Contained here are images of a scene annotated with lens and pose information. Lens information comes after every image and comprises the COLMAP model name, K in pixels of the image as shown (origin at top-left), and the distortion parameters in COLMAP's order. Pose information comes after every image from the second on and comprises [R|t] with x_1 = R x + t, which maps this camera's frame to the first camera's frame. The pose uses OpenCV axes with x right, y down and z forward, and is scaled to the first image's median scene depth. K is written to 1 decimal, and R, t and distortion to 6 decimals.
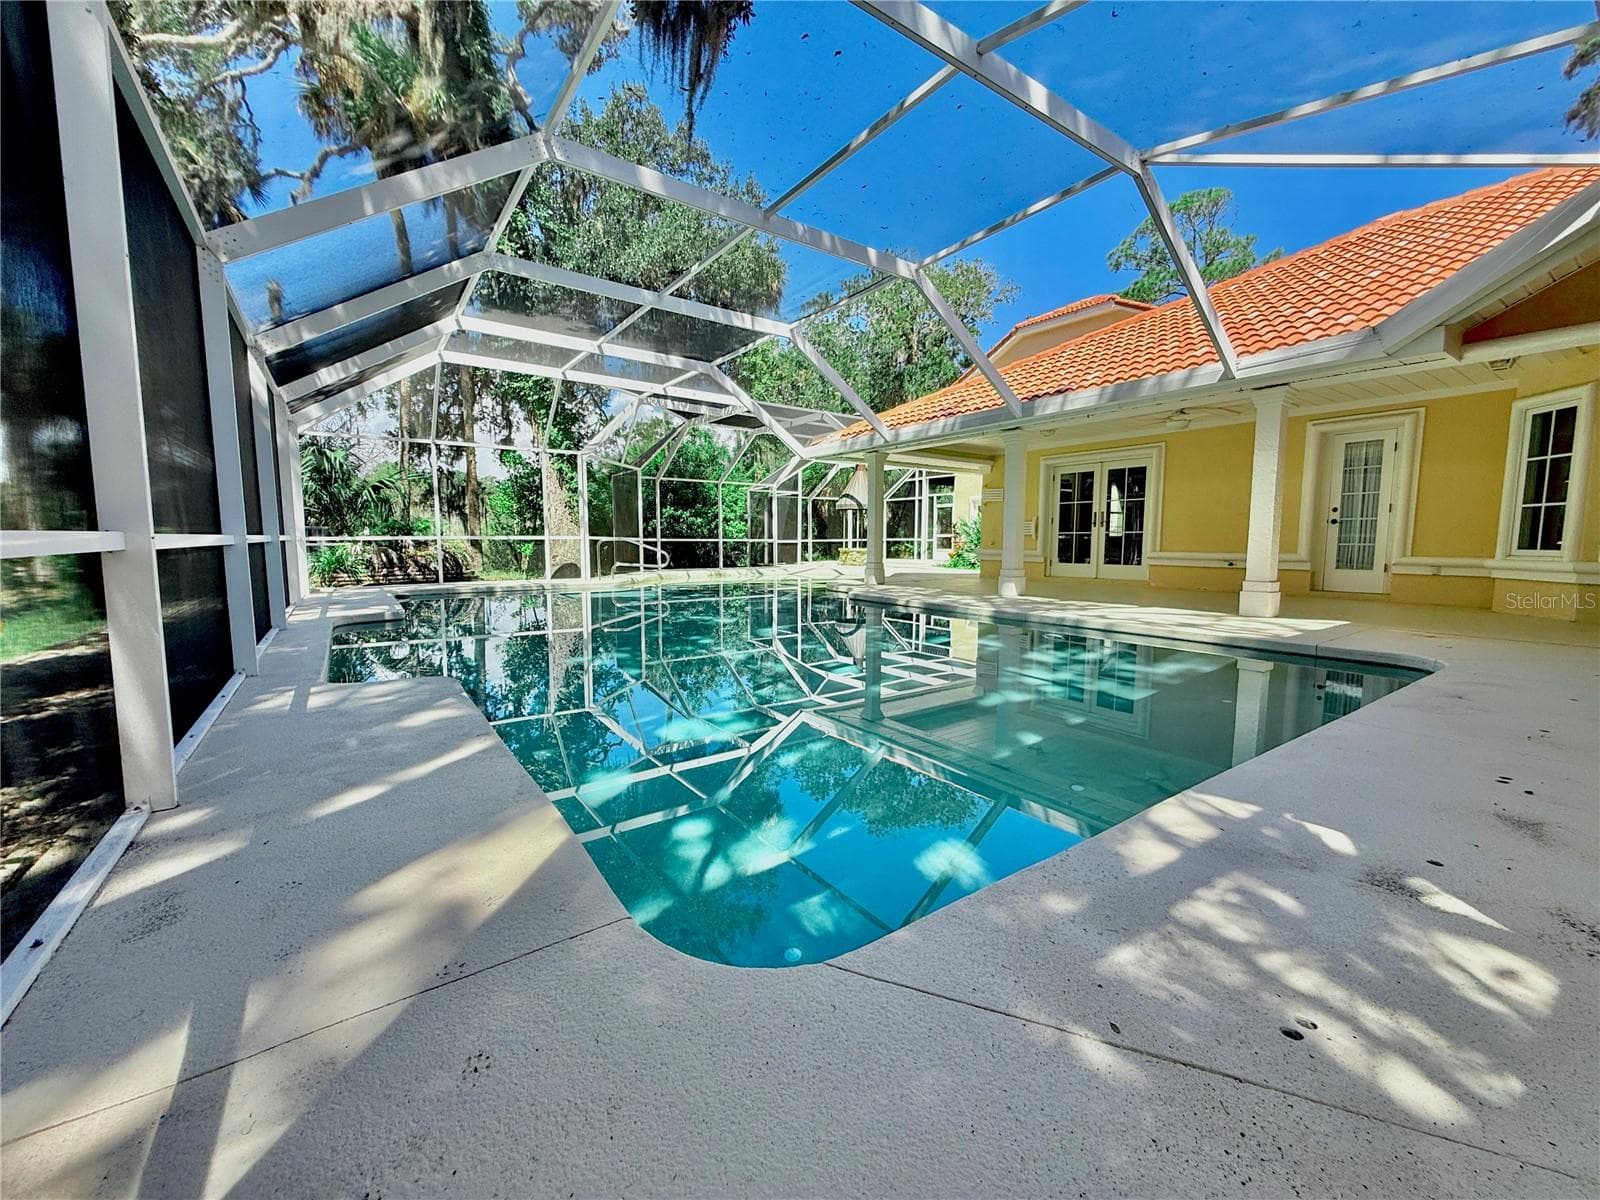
lens RADIAL K [[625.3, 0, 788.4], [0, 625.3, 601.1], [0, 0, 1]] dist [0.001933, 0.000124]
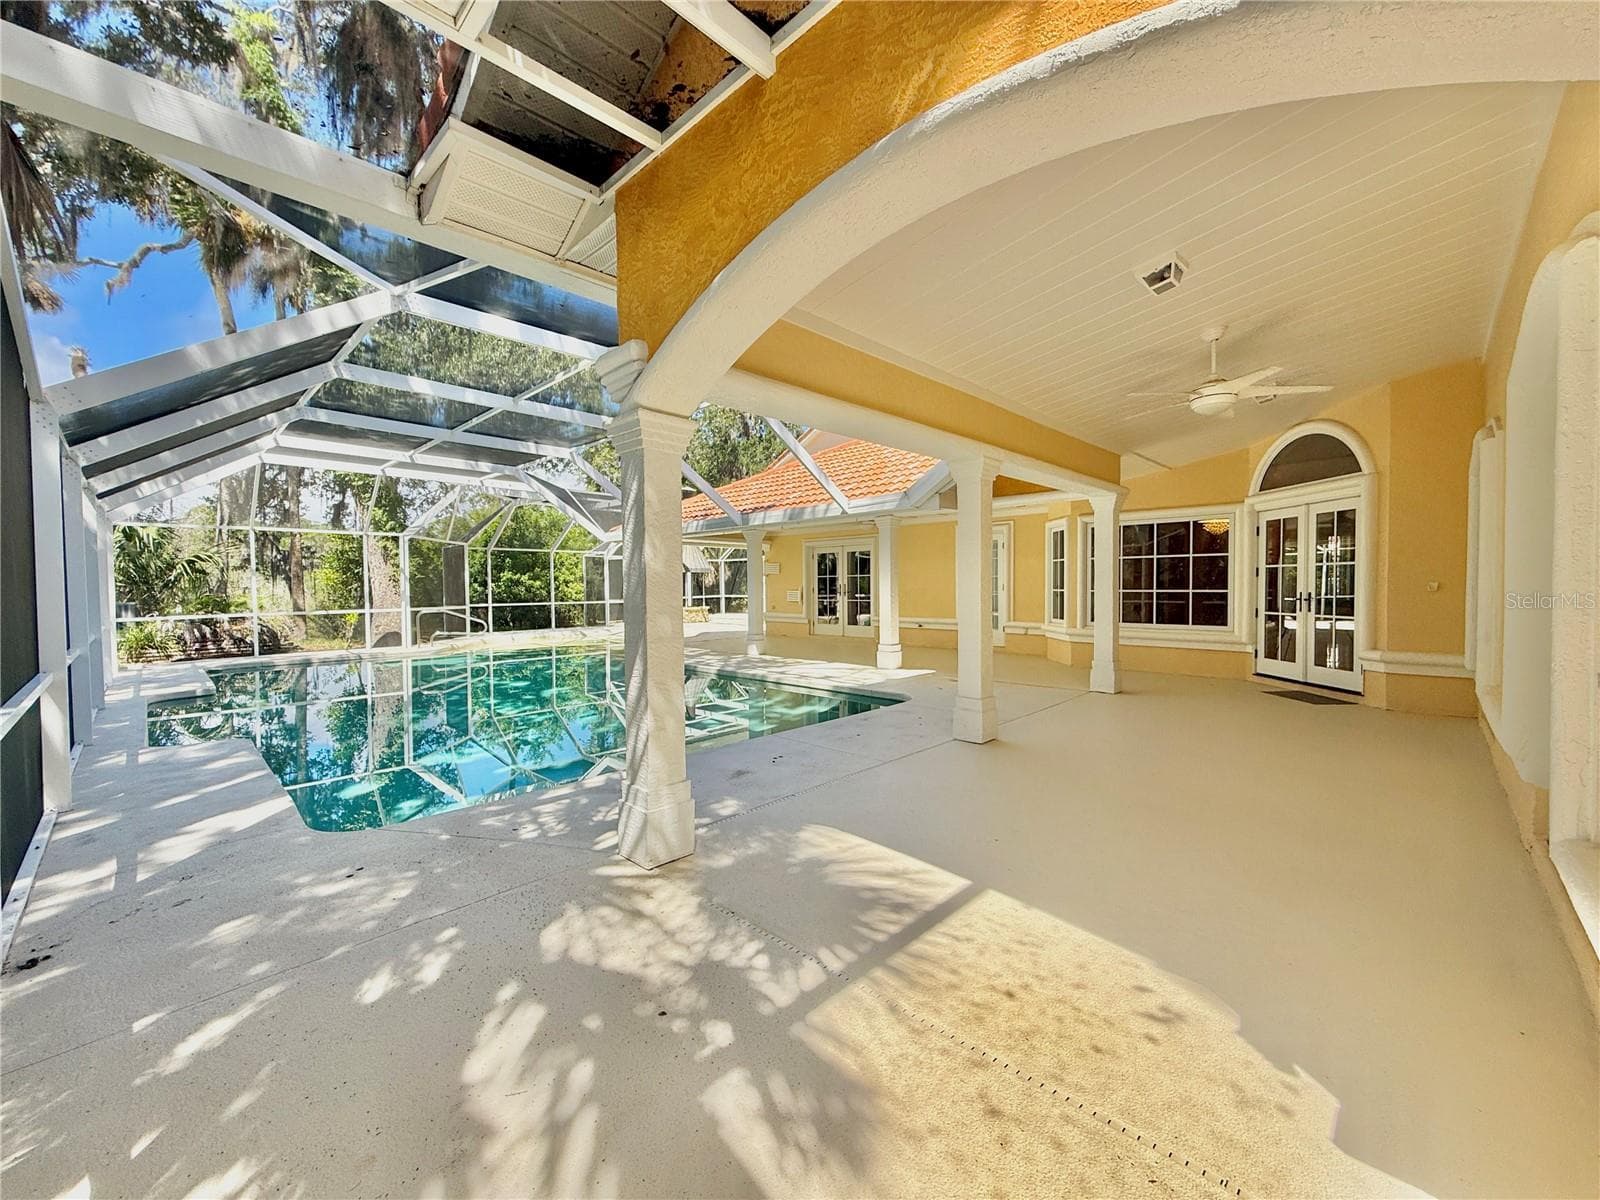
lens RADIAL K [[637.8, 0, 796.7], [0, 637.8, 600.2], [0, 0, 1]] dist [0.000698, 0.000115]
pose [[0.983193, -0.014604, 0.181986, 0.159538], [0.027554, 0.997248, -0.068834, -0.022061], [-0.180479, 0.072692, 0.980889, -0.251890]]
